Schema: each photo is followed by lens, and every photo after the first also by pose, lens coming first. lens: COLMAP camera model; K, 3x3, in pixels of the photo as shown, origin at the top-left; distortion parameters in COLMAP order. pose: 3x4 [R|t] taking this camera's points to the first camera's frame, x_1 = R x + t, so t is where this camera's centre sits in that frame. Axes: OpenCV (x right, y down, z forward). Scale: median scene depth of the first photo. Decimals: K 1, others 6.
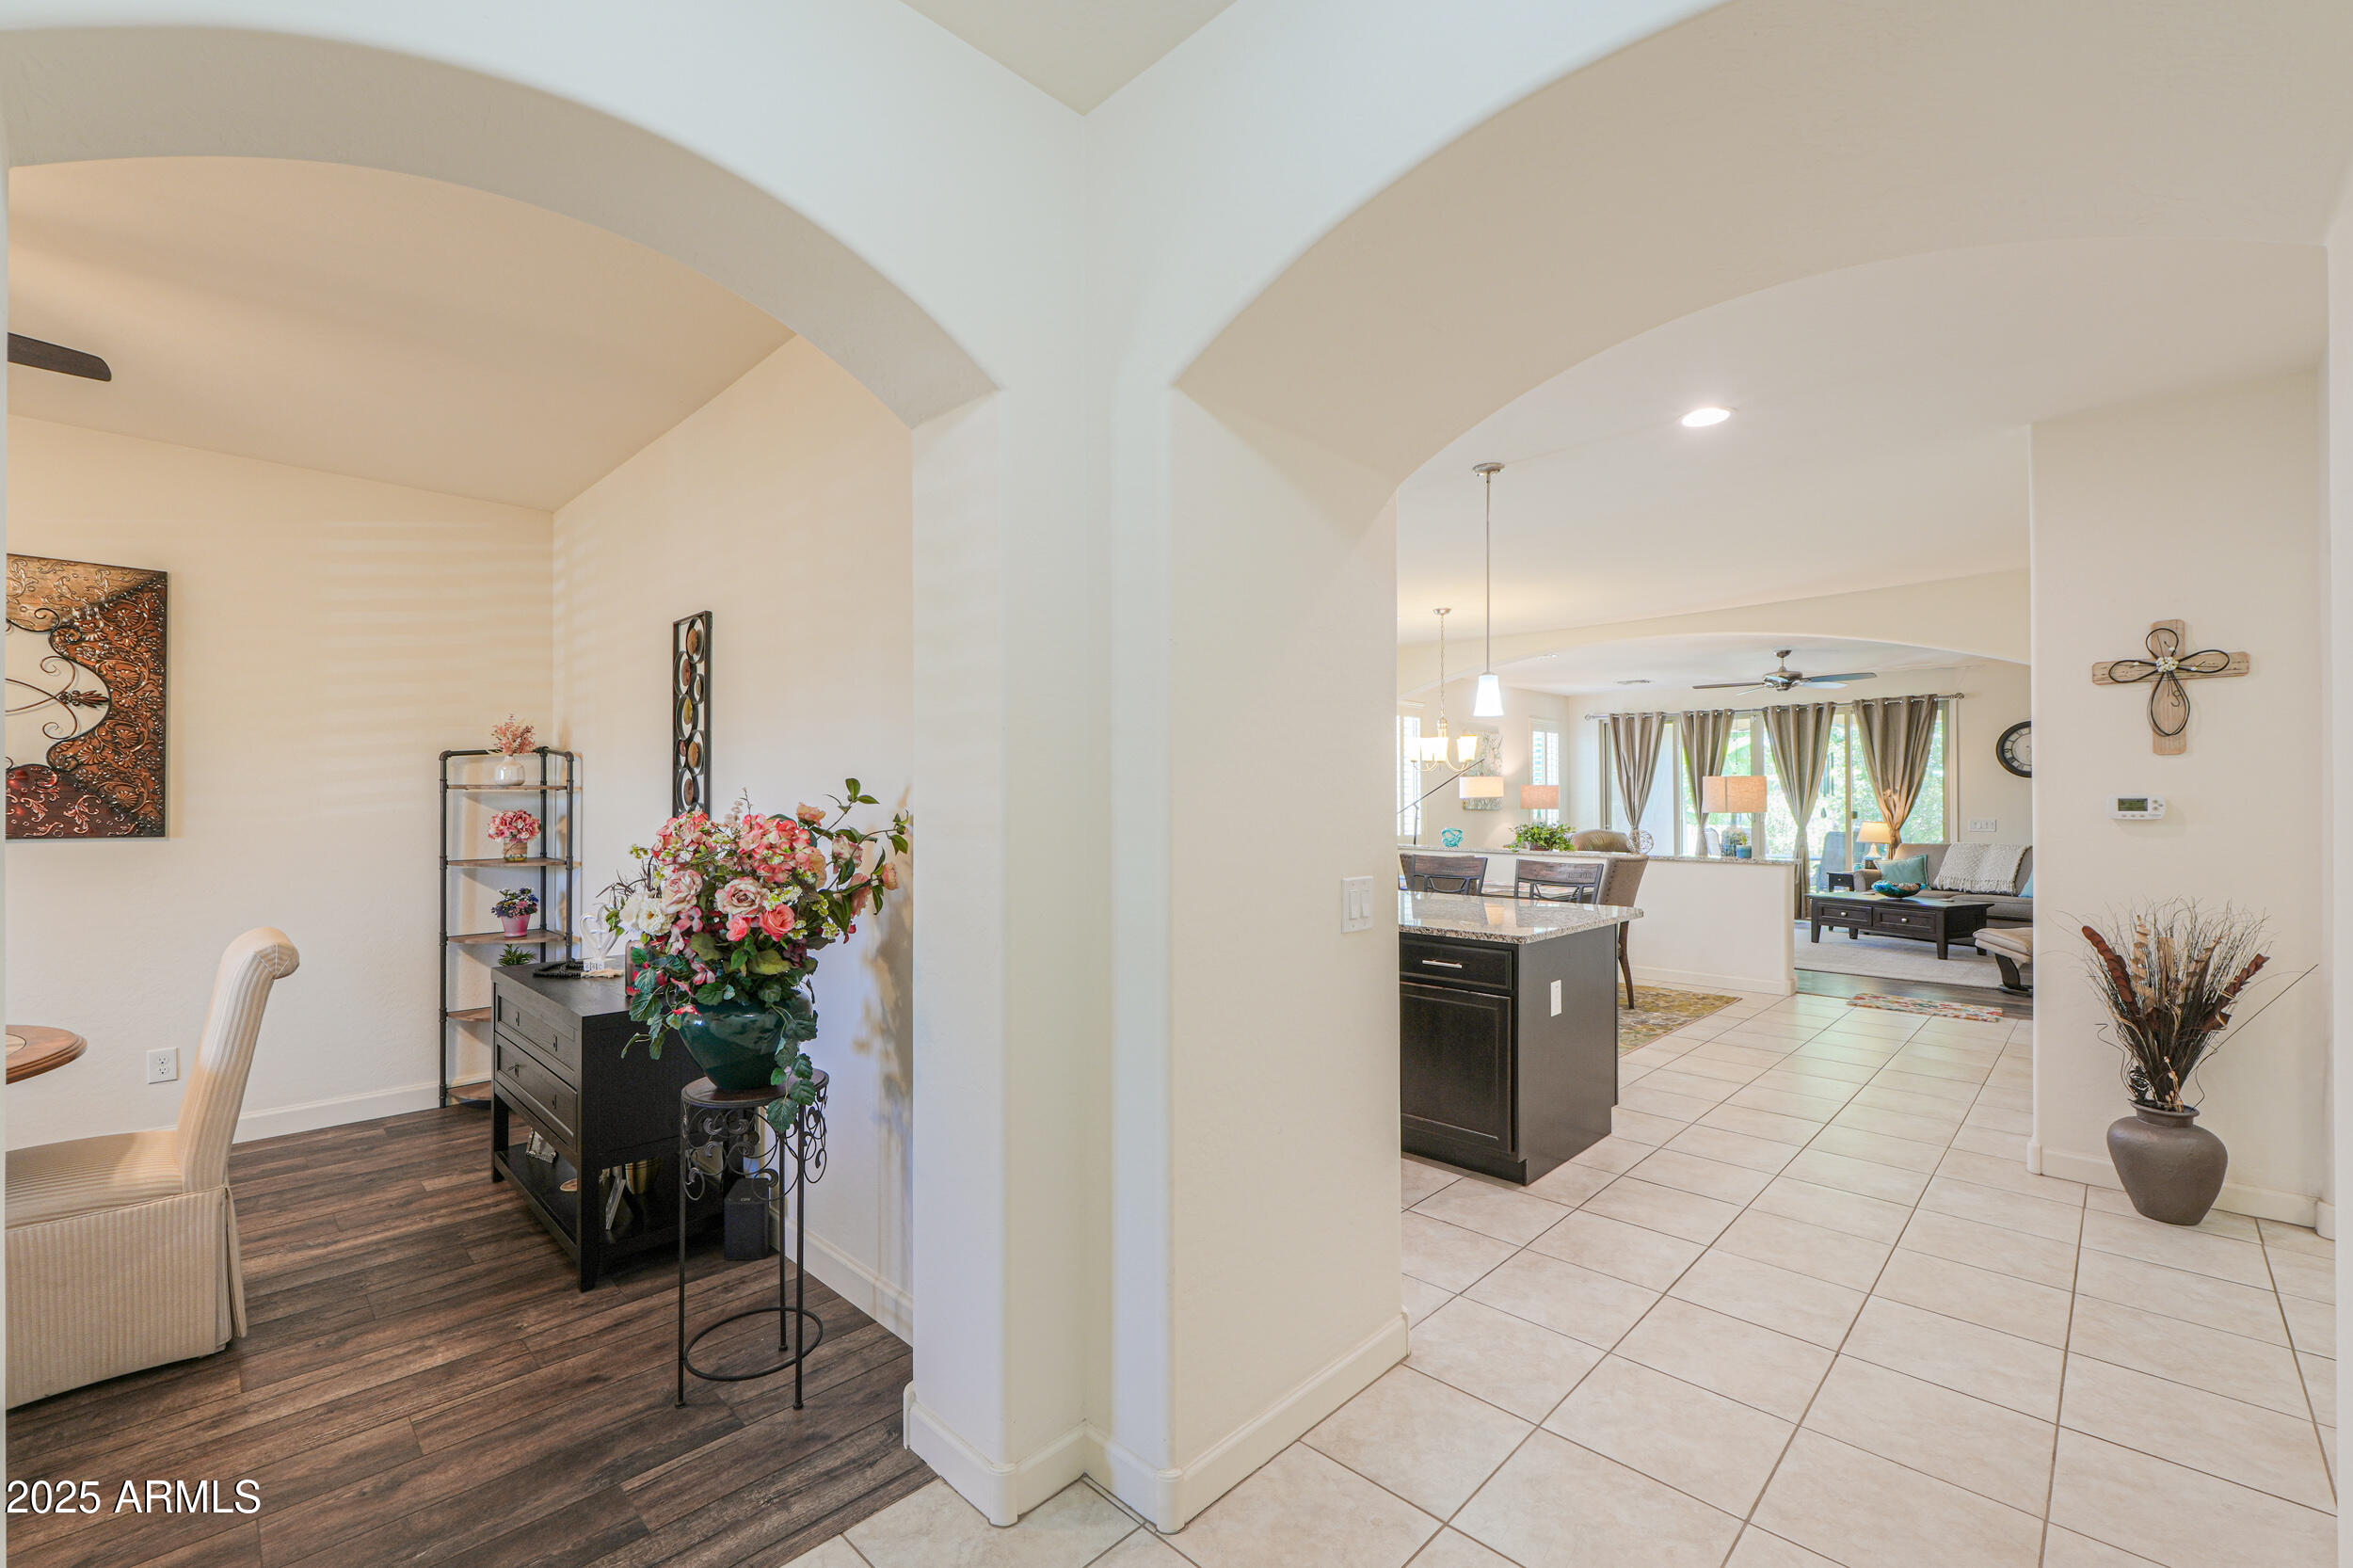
lens RADIAL K [[991.5, 0, 1169.2], [0, 991.5, 795.6], [0, 0, 1]] dist [-0.002598, 0.000470]
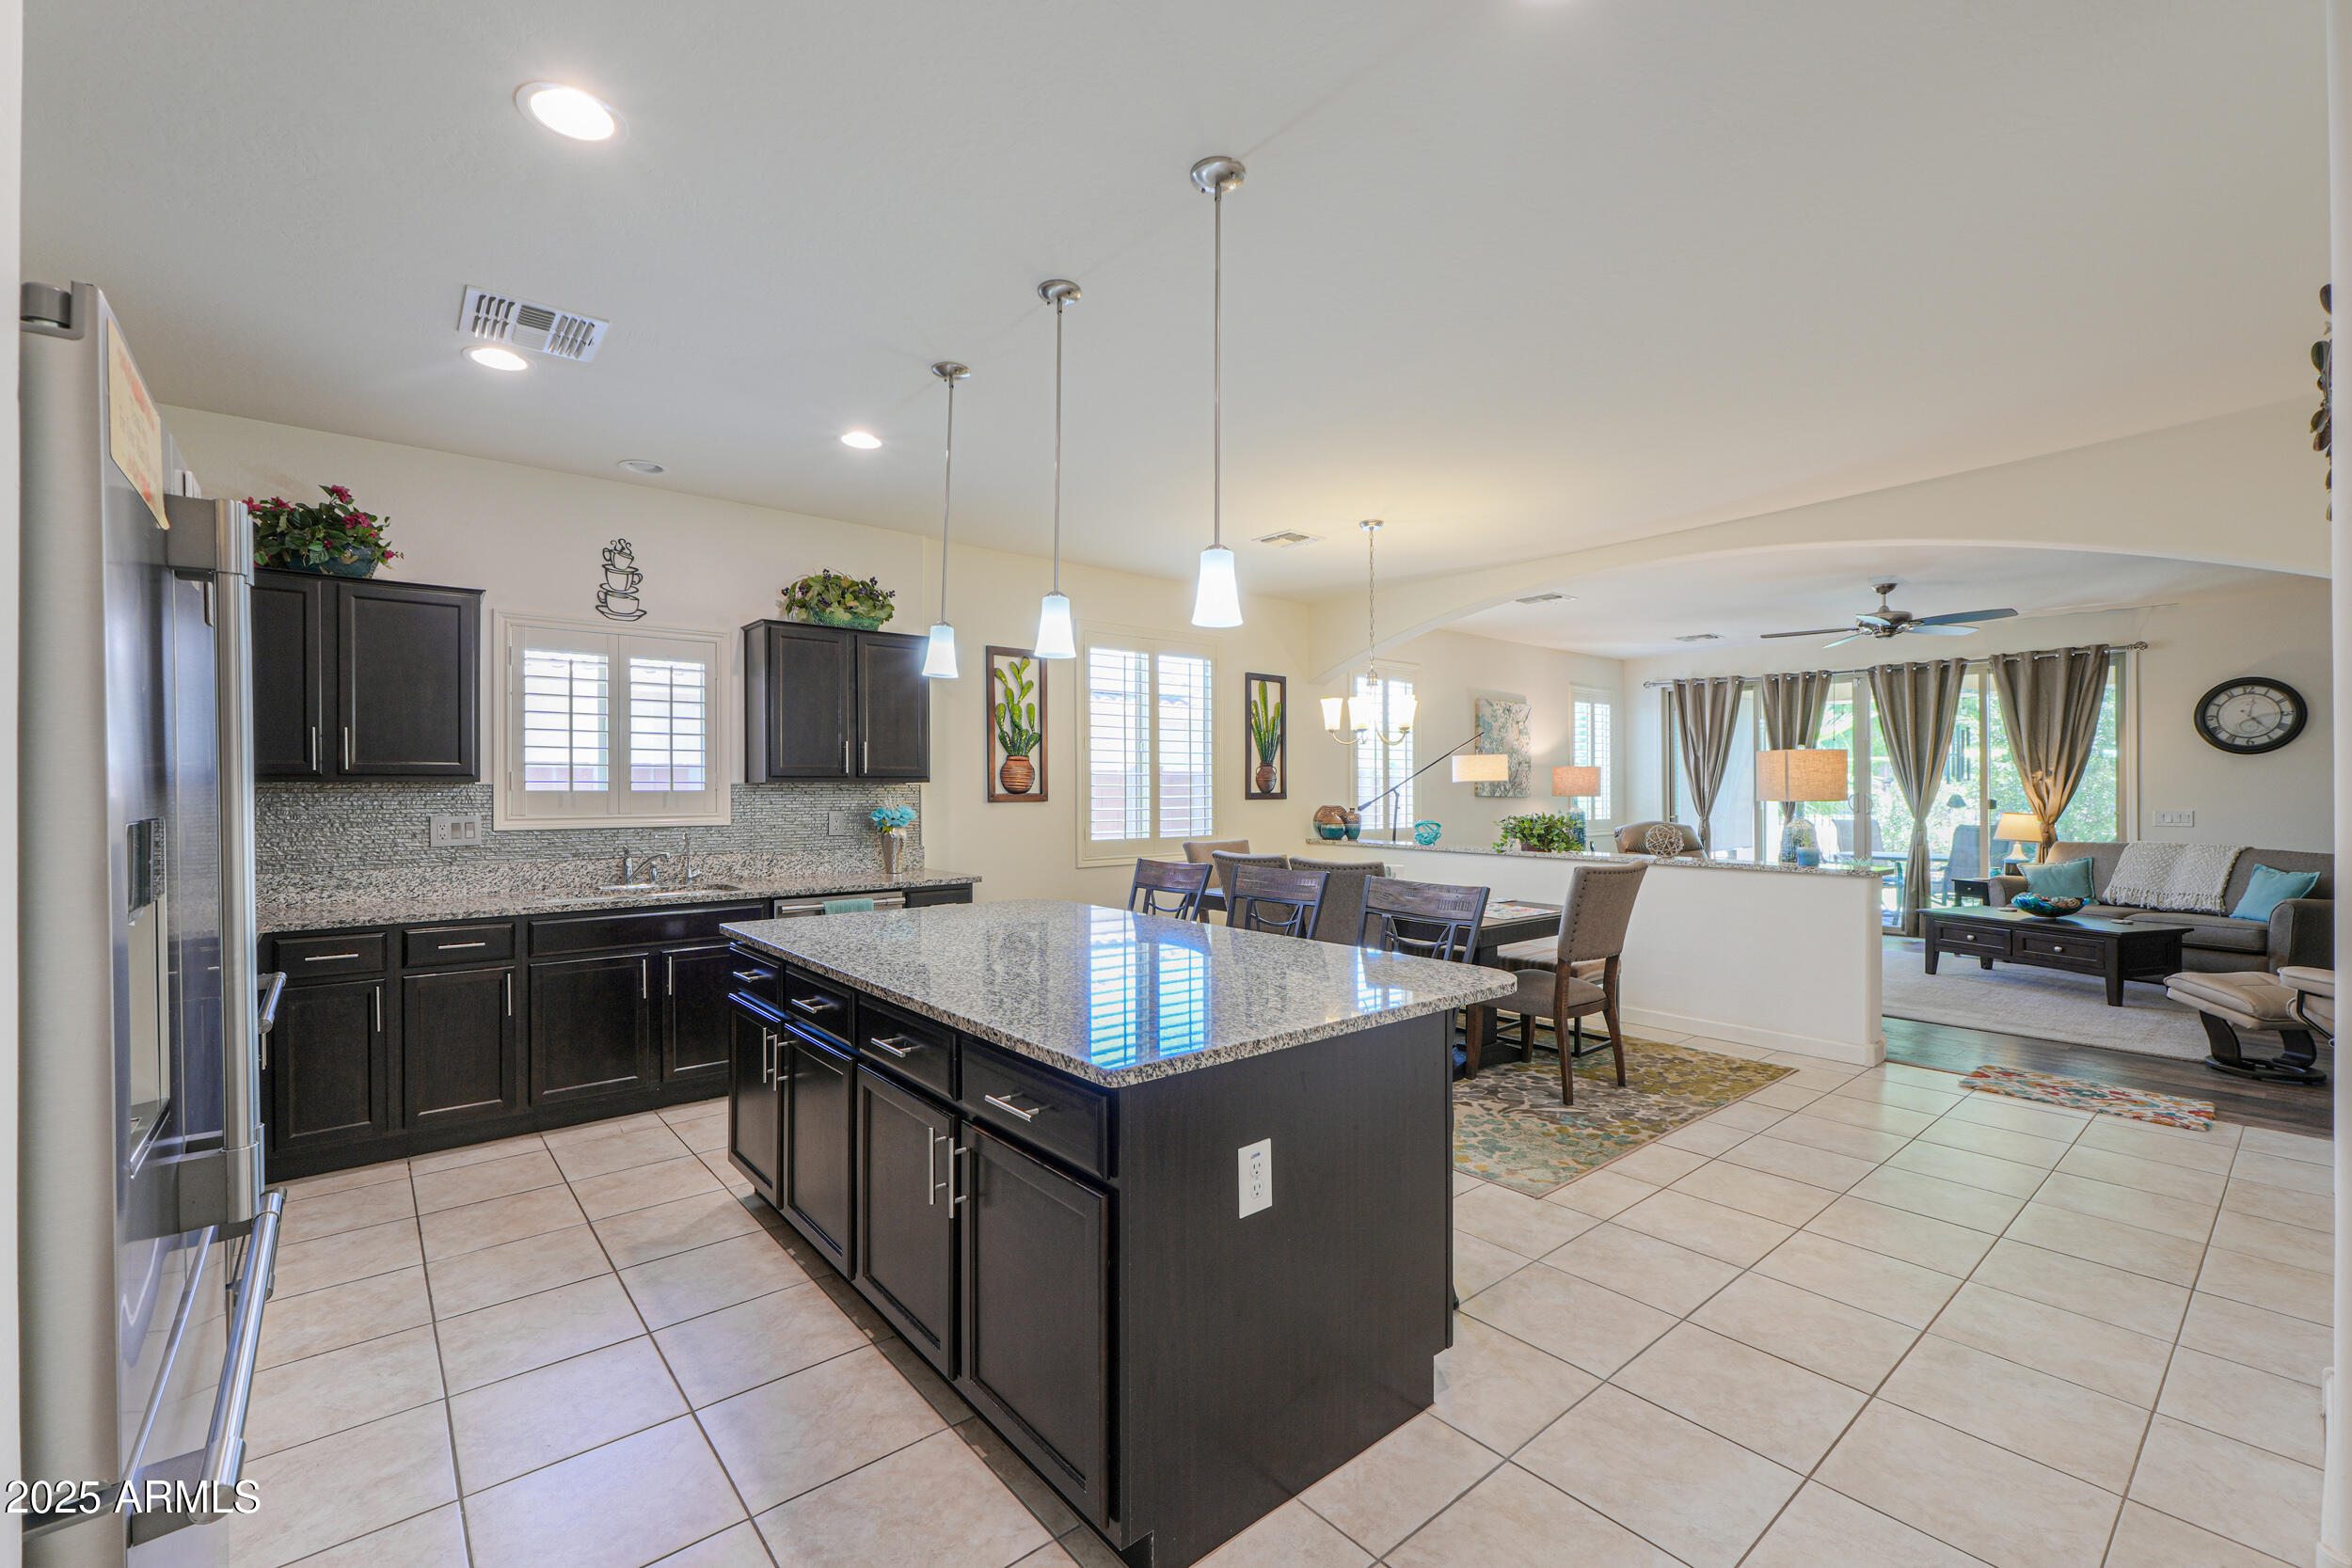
lens RADIAL K [[991.0, 0, 1179.4], [0, 991.0, 787.7], [0, 0, 1]] dist [-0.002598, 0.000470]
pose [[0.995439, -0.000690, -0.095399, 0.161554], [0.001086, 0.999991, 0.004098, 0.003550], [0.095395, -0.004183, 0.995431, 0.205903]]
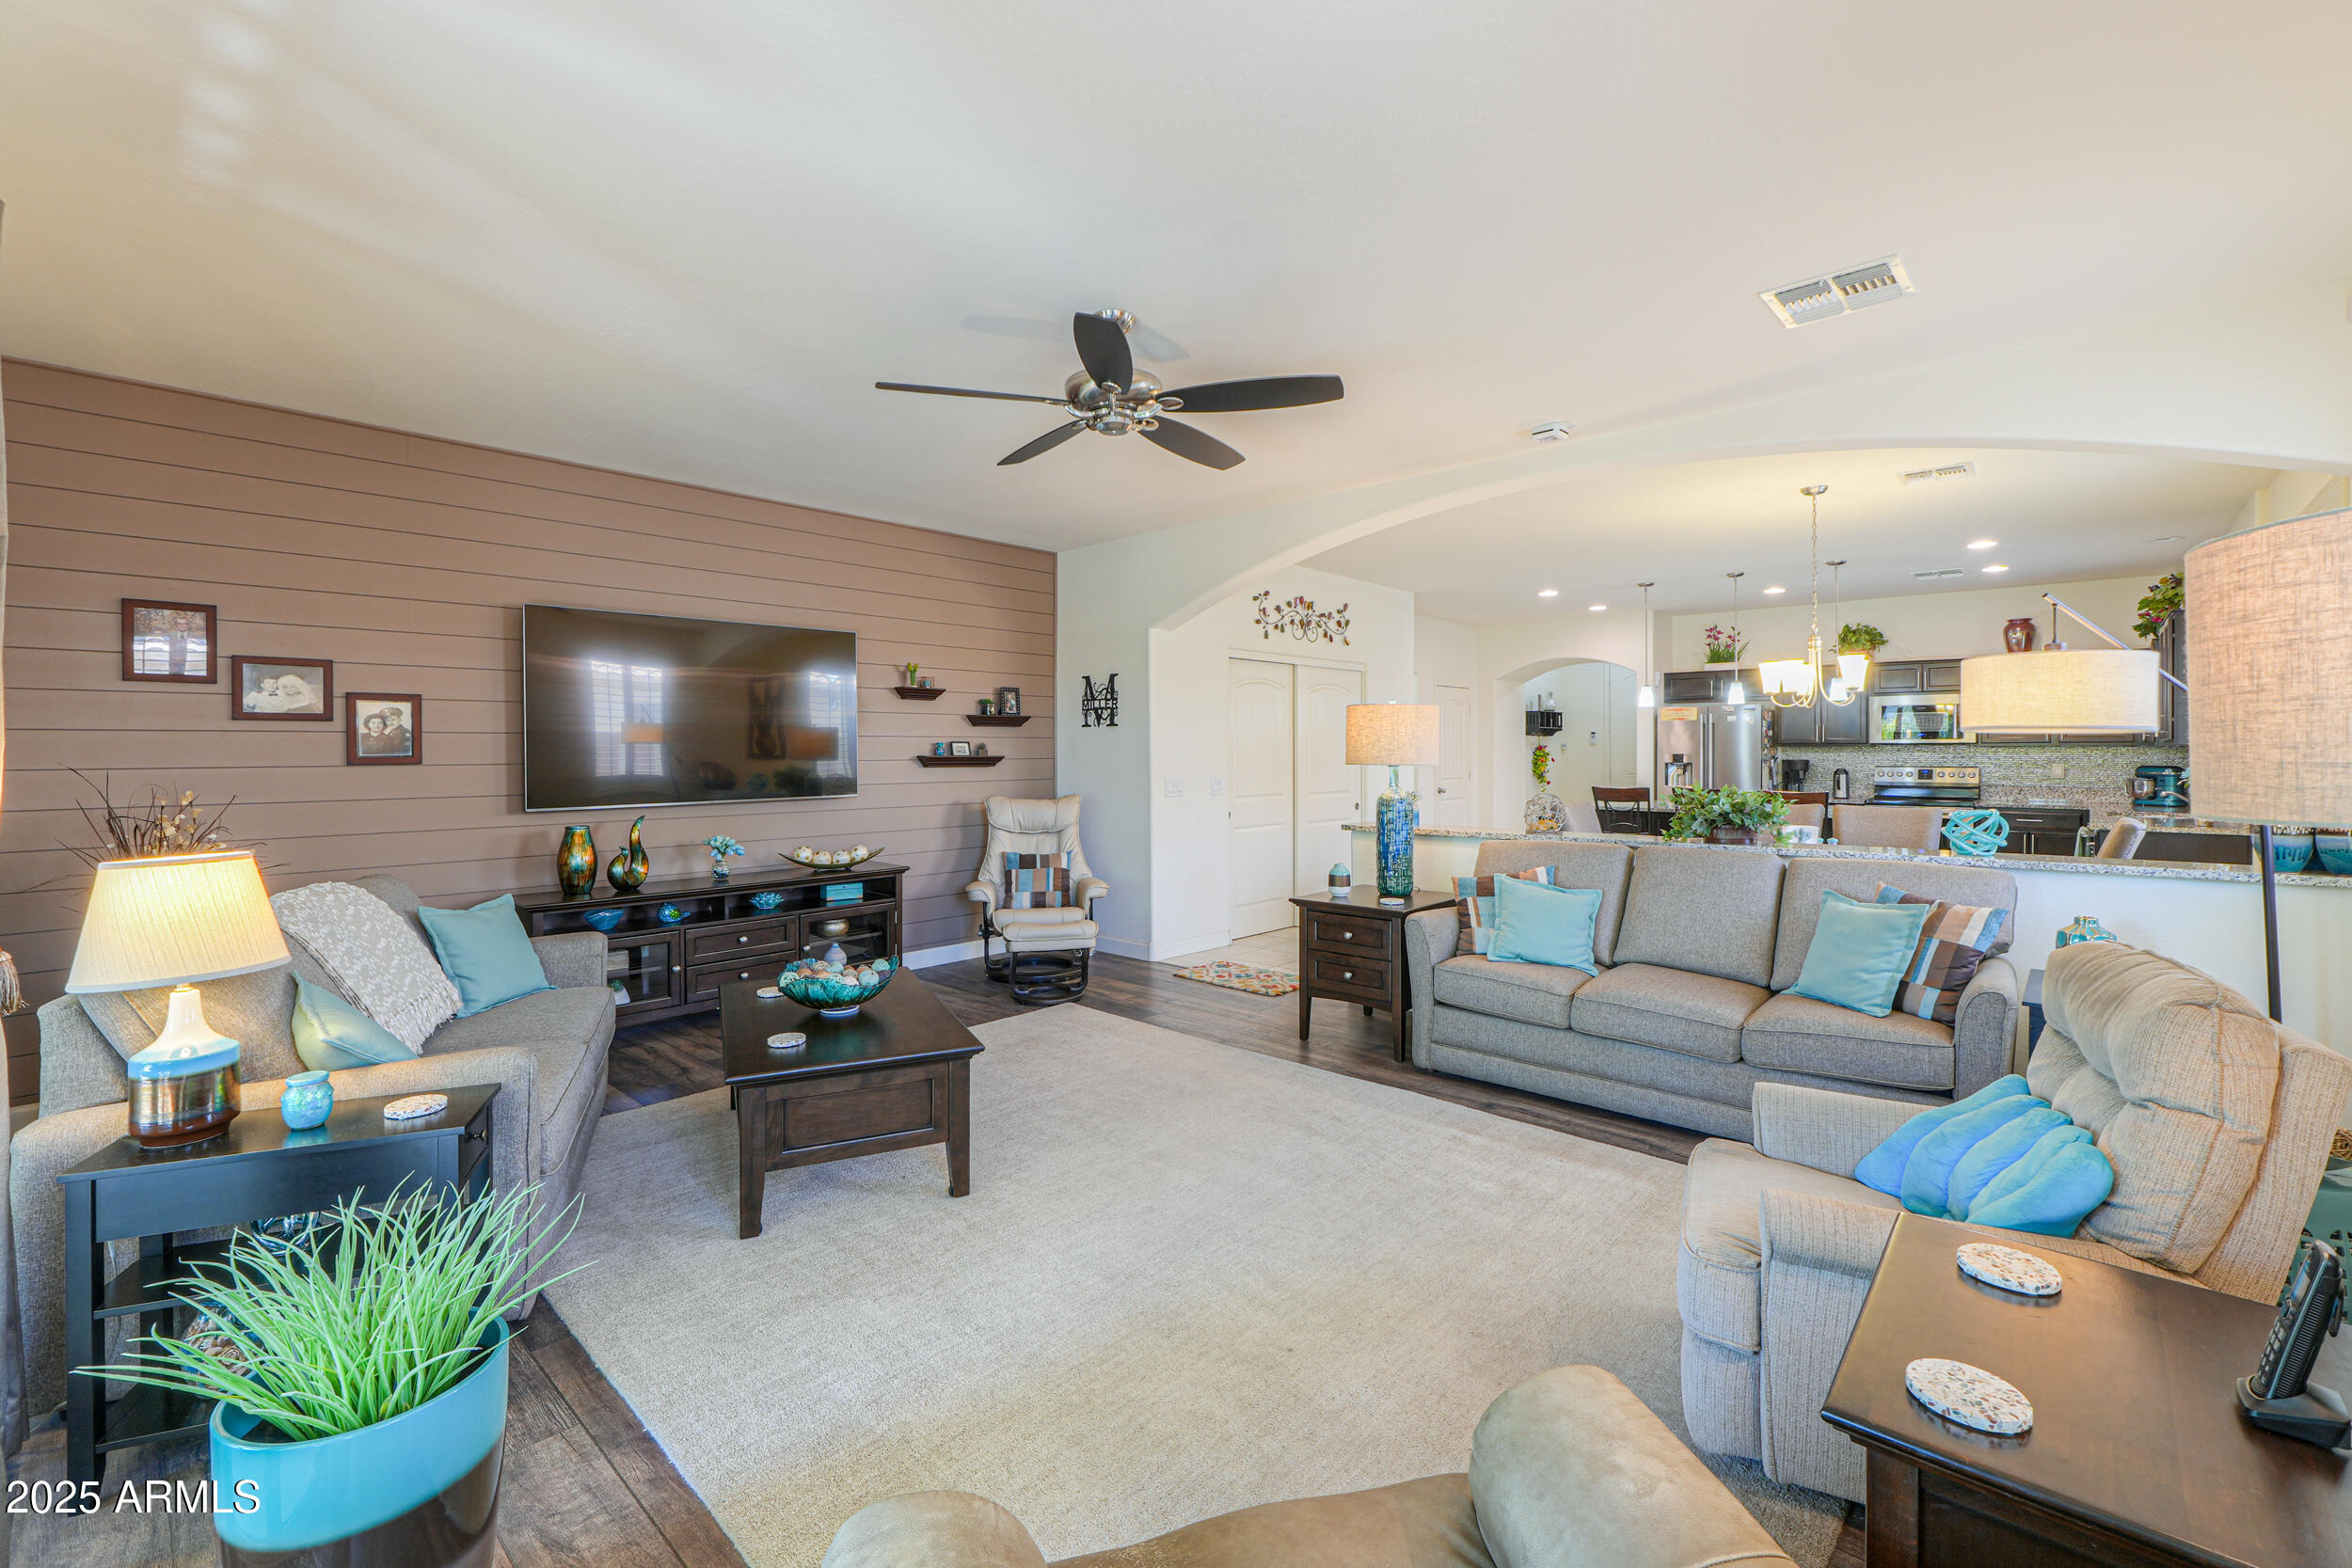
lens RADIAL K [[991.0, 0, 1169.3], [0, 991.0, 761.4], [0, 0, 1]] dist [-0.002598, 0.000470]
pose [[-0.999528, 0.002892, -0.030570, 0.614025], [0.002728, 0.999982, 0.005402, 0.008730], [0.030585, 0.005316, -0.999518, 1.361251]]
